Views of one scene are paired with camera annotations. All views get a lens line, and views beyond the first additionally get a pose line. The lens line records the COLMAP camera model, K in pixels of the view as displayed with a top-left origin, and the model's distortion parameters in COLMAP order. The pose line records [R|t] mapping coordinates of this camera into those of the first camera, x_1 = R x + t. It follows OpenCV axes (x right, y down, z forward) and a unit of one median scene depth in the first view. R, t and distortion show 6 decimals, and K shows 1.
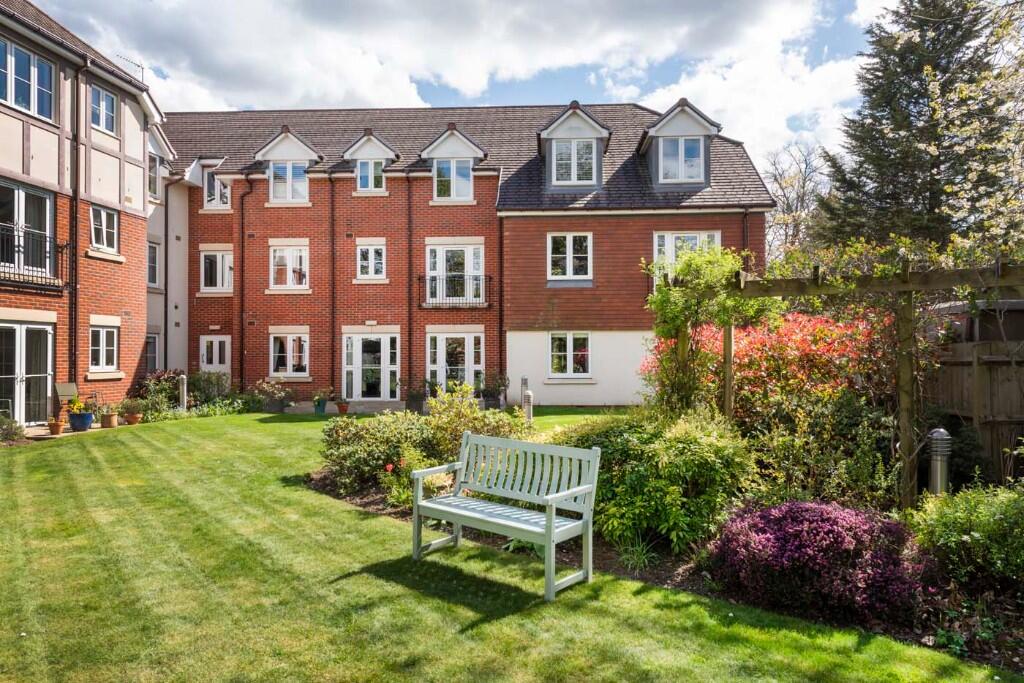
lens RADIAL K [[693.7, 0, 541.8], [0, 693.7, 341.5], [0, 0, 1]] dist [0.014886, -0.004456]
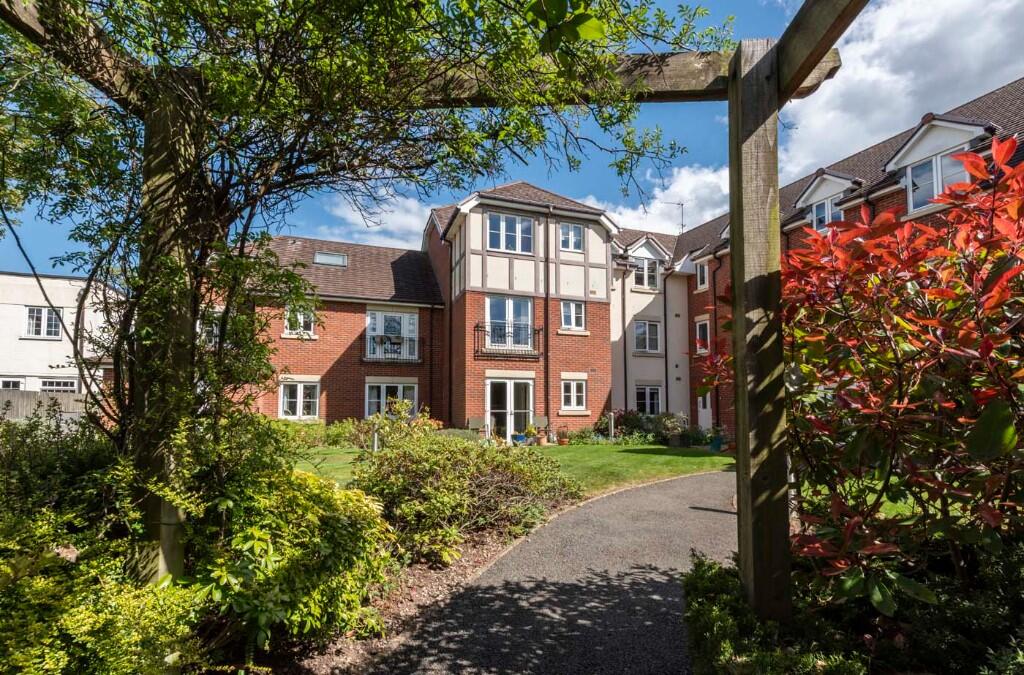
lens RADIAL K [[457.5, 0, 515.7], [0, 457.5, 389.0], [0, 0, 1]] dist [-0.000240, -0.000033]
pose [[0.424586, -0.044658, -0.904286, 0.199554], [0.019615, 0.999002, -0.040126, 0.034391], [0.905175, -0.000701, 0.425038, 0.464760]]
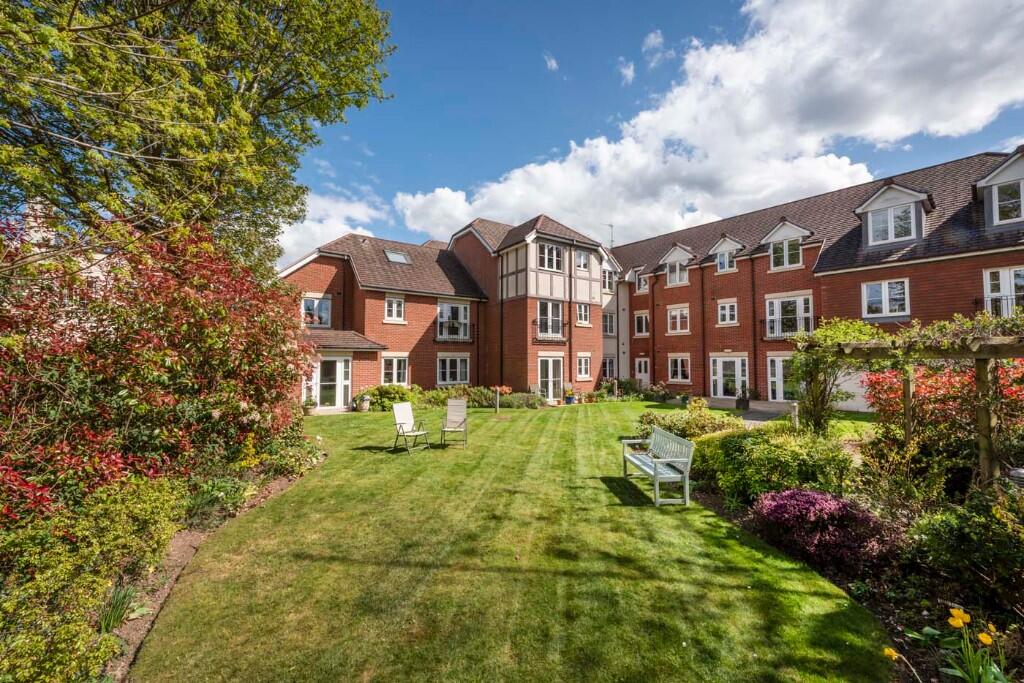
lens RADIAL K [[419.0, 0, 512.0], [0, 419.0, 341.5], [0, 0, 1]] dist [0.019317, -0.000033]
pose [[0.680117, -0.027719, -0.732580, 0.193652], [0.009387, 0.999532, -0.029105, -0.033877], [0.733044, 0.012918, 0.680059, -0.074224]]
